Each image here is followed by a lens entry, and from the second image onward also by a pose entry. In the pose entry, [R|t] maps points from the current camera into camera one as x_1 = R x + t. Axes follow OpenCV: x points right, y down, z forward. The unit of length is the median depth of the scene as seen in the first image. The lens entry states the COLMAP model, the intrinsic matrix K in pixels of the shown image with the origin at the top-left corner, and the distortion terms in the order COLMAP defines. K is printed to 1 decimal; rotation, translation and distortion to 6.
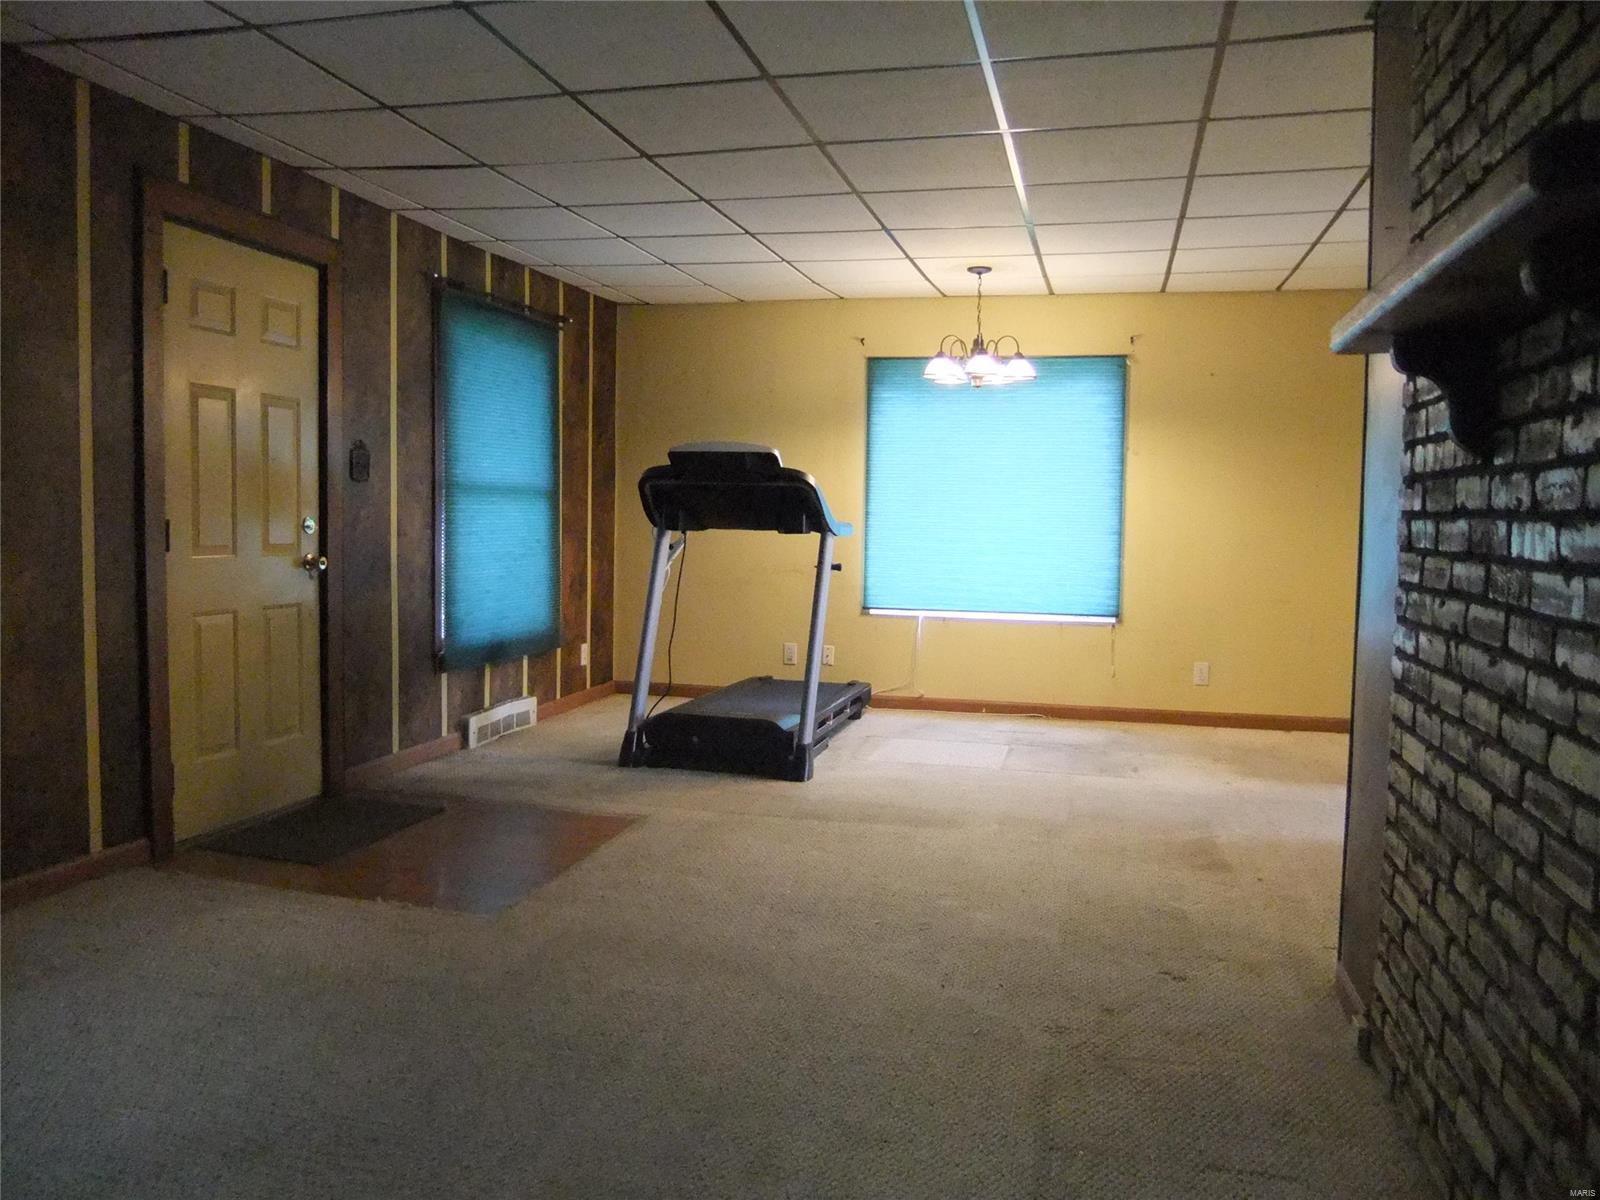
lens RADIAL K [[1235.2, 0, 785.1], [0, 1235.2, 598.6], [0, 0, 1]] dist [-0.071709, 0.035244]
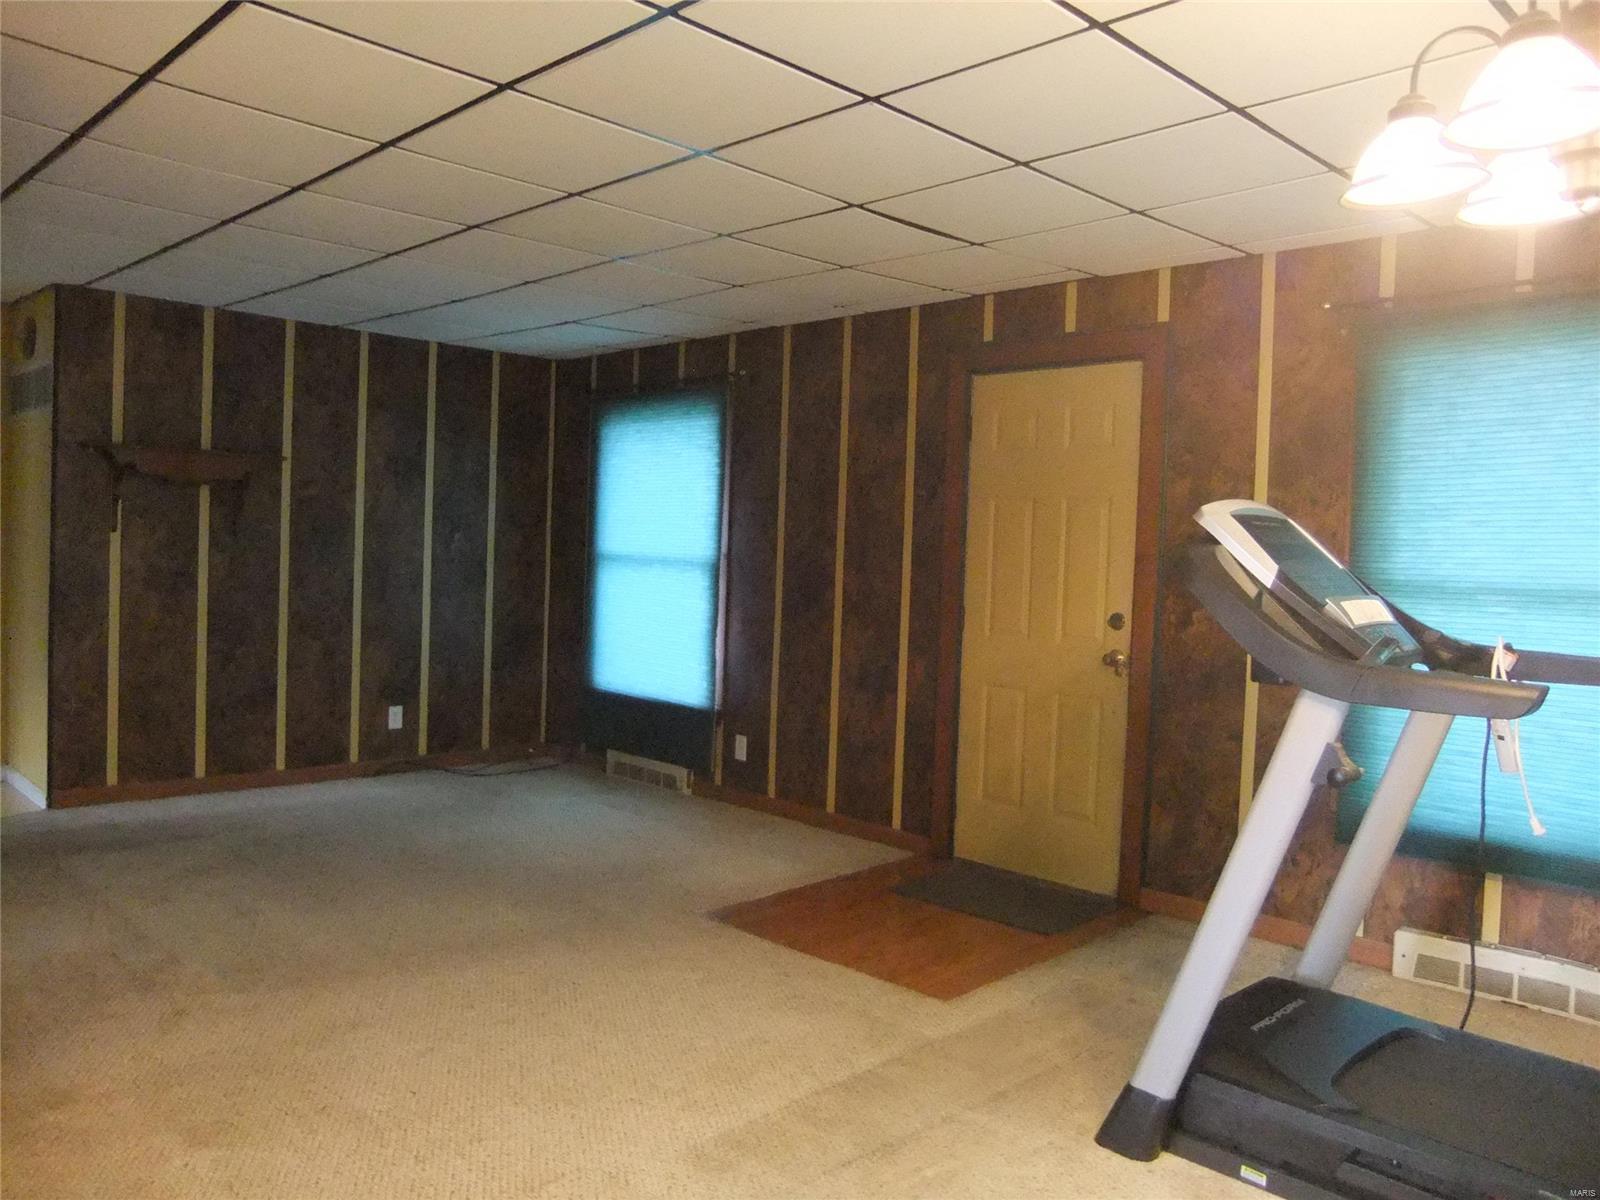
lens RADIAL K [[1235.2, 0, 785.1], [0, 1235.2, 598.6], [0, 0, 1]] dist [-0.071709, 0.035244]
pose [[-0.511556, -0.002572, -0.859246, 0.593702], [-0.101098, 0.993230, 0.057216, -0.105677], [0.853282, 0.116137, -0.508353, 1.249481]]
